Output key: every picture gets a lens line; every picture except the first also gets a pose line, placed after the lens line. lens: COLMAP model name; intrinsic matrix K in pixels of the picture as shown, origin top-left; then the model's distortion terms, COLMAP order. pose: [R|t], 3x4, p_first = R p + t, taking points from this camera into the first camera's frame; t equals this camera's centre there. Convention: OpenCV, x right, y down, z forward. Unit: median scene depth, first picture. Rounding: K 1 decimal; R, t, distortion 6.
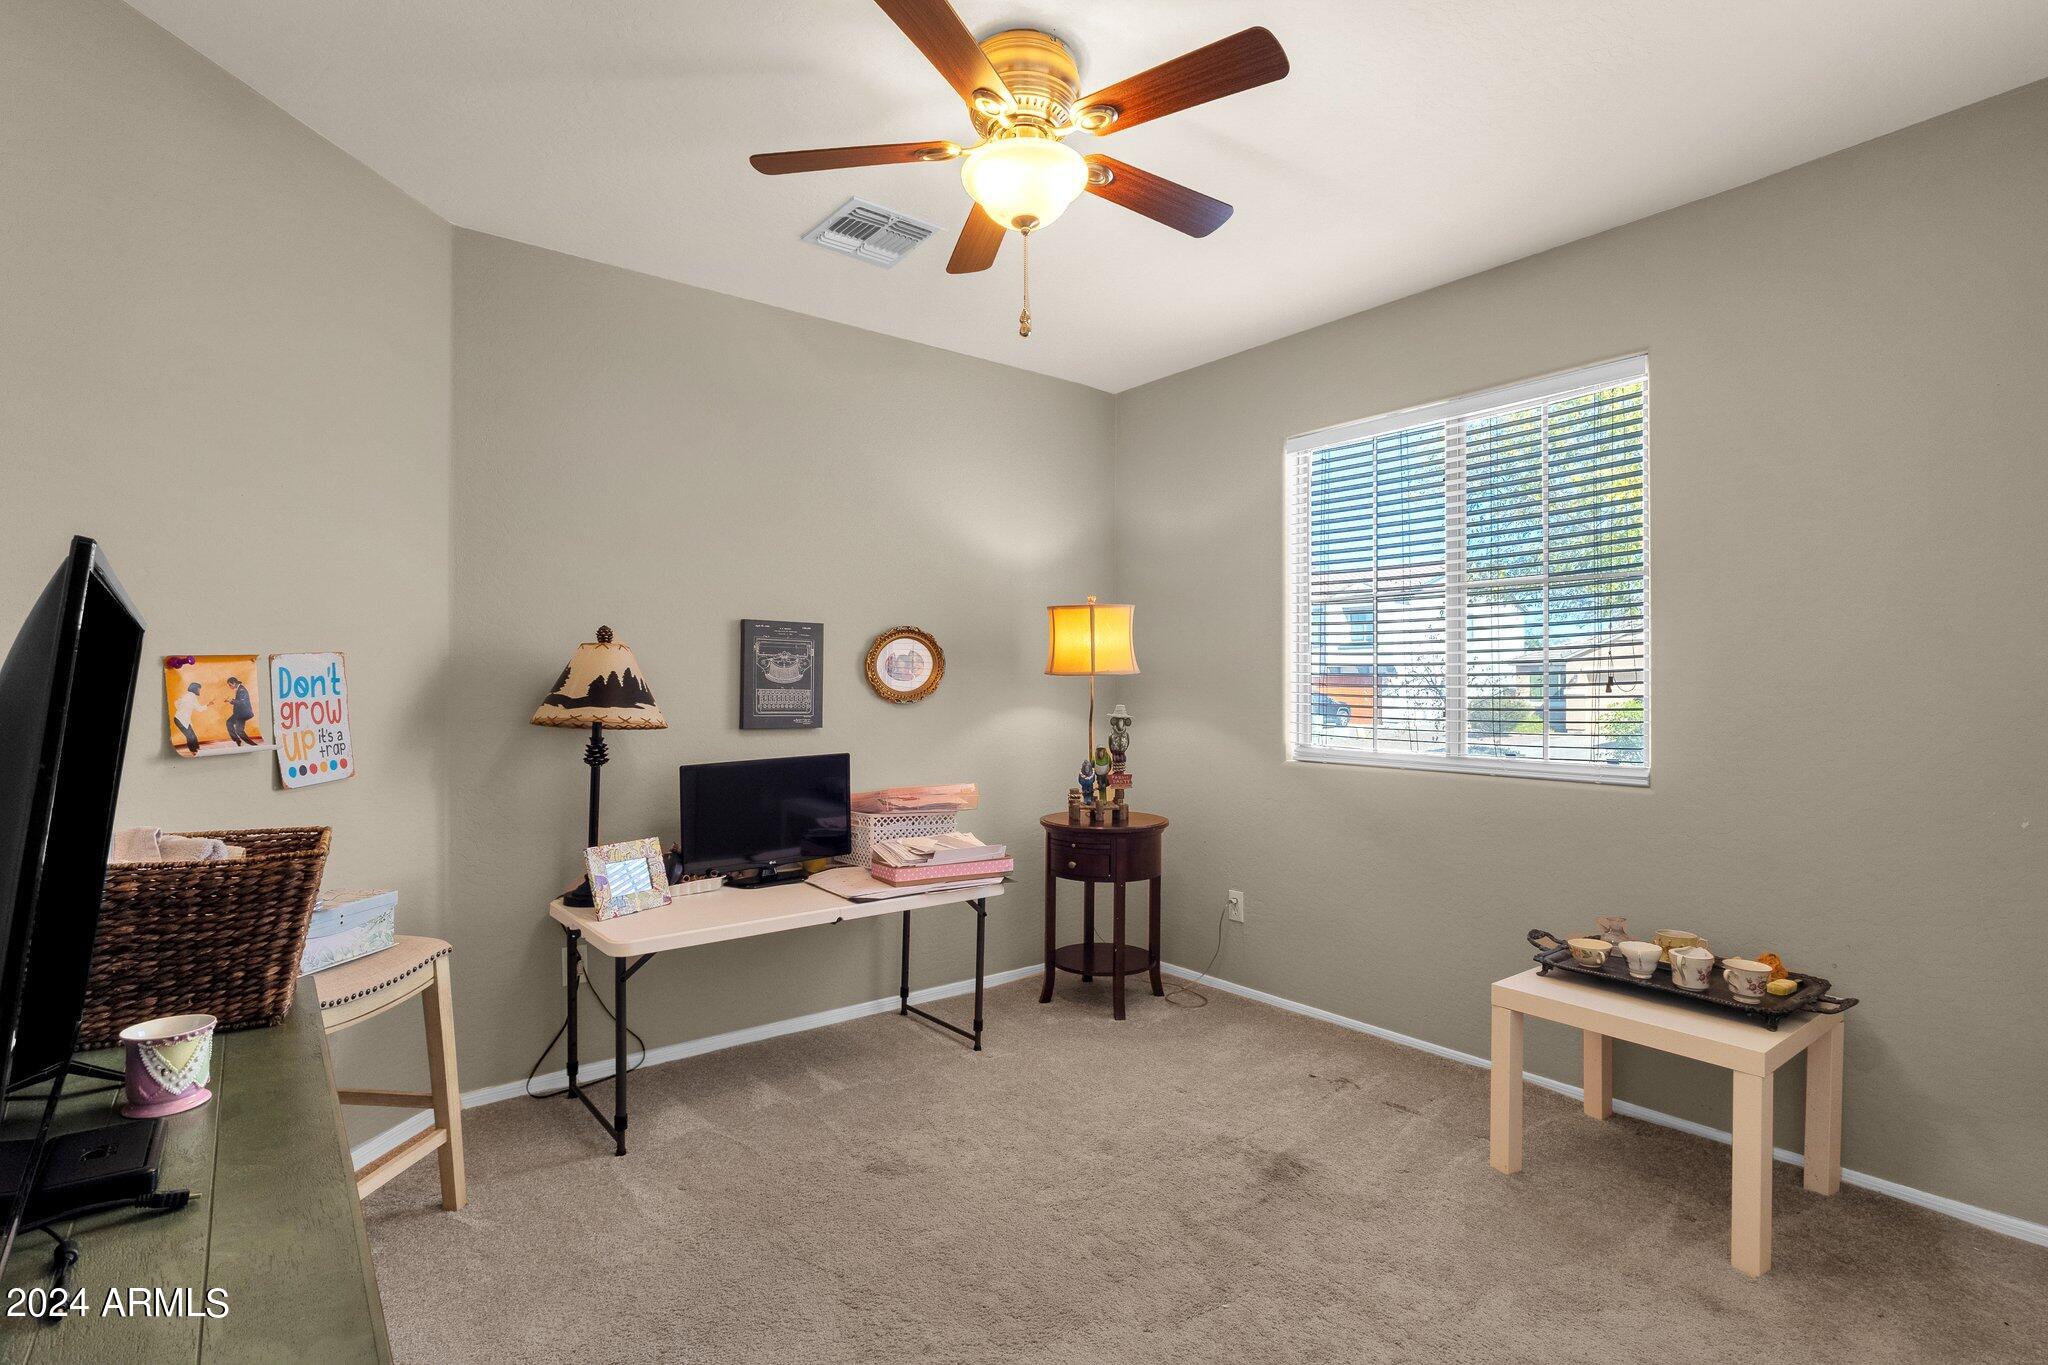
lens RADIAL K [[1032.2, 0, 1033.6], [0, 1032.2, 682.8], [0, 0, 1]] dist [0.012873, -0.000147]
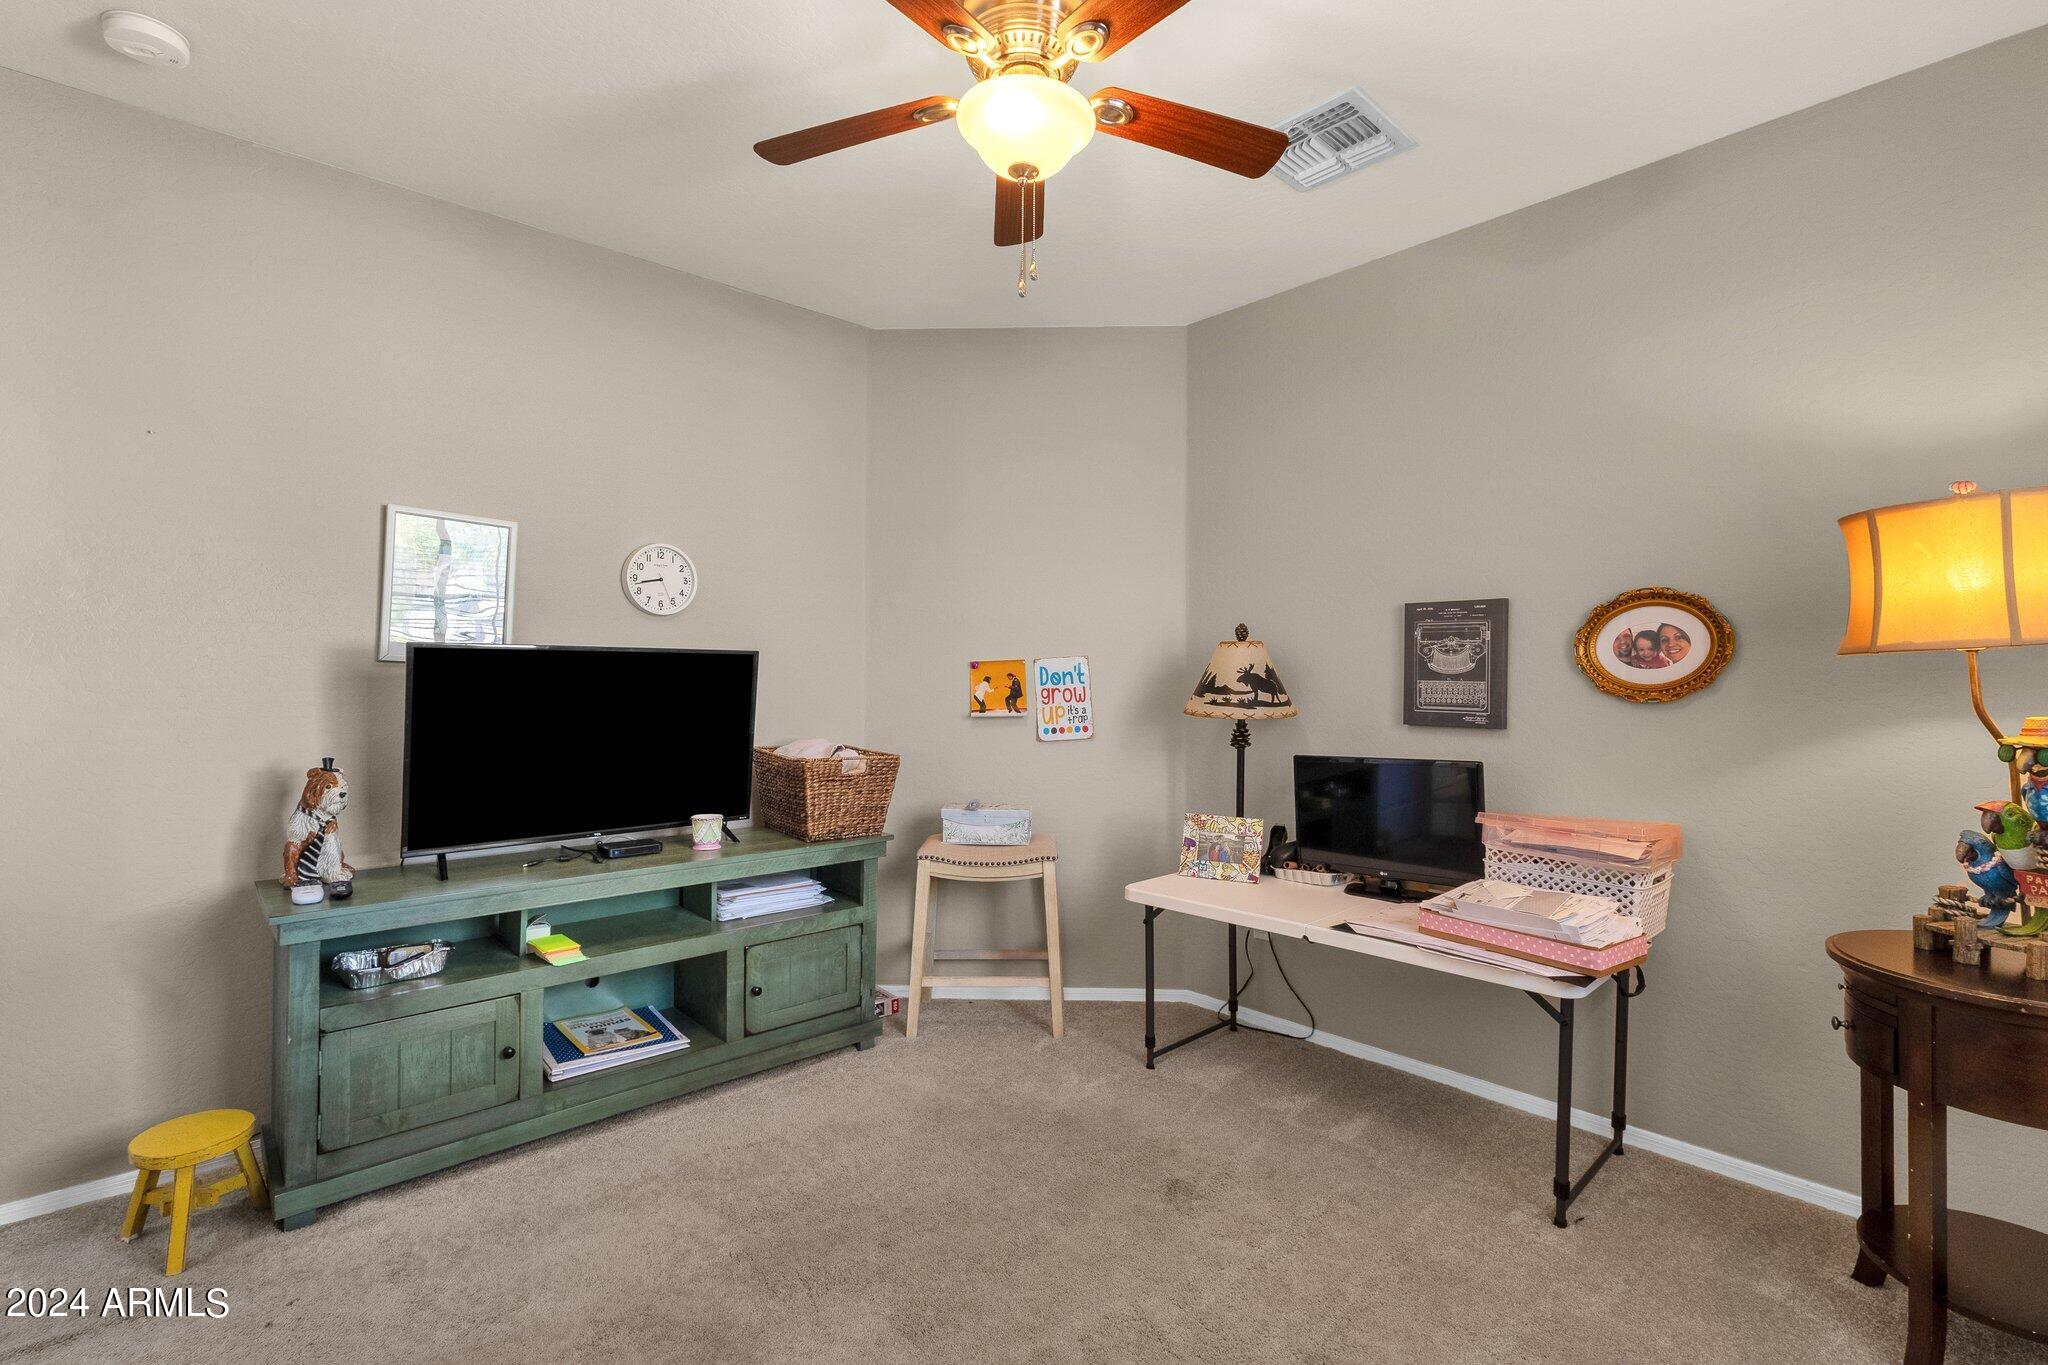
lens RADIAL K [[940.0, 0, 1019.7], [0, 940.0, 685.4], [0, 0, 1]] dist [0.003345, 0.000687]
pose [[0.047643, 0.002139, -0.998862, 0.598675], [0.001519, 0.999996, 0.002214, 0.008930], [0.998863, -0.001623, 0.047640, 0.705471]]
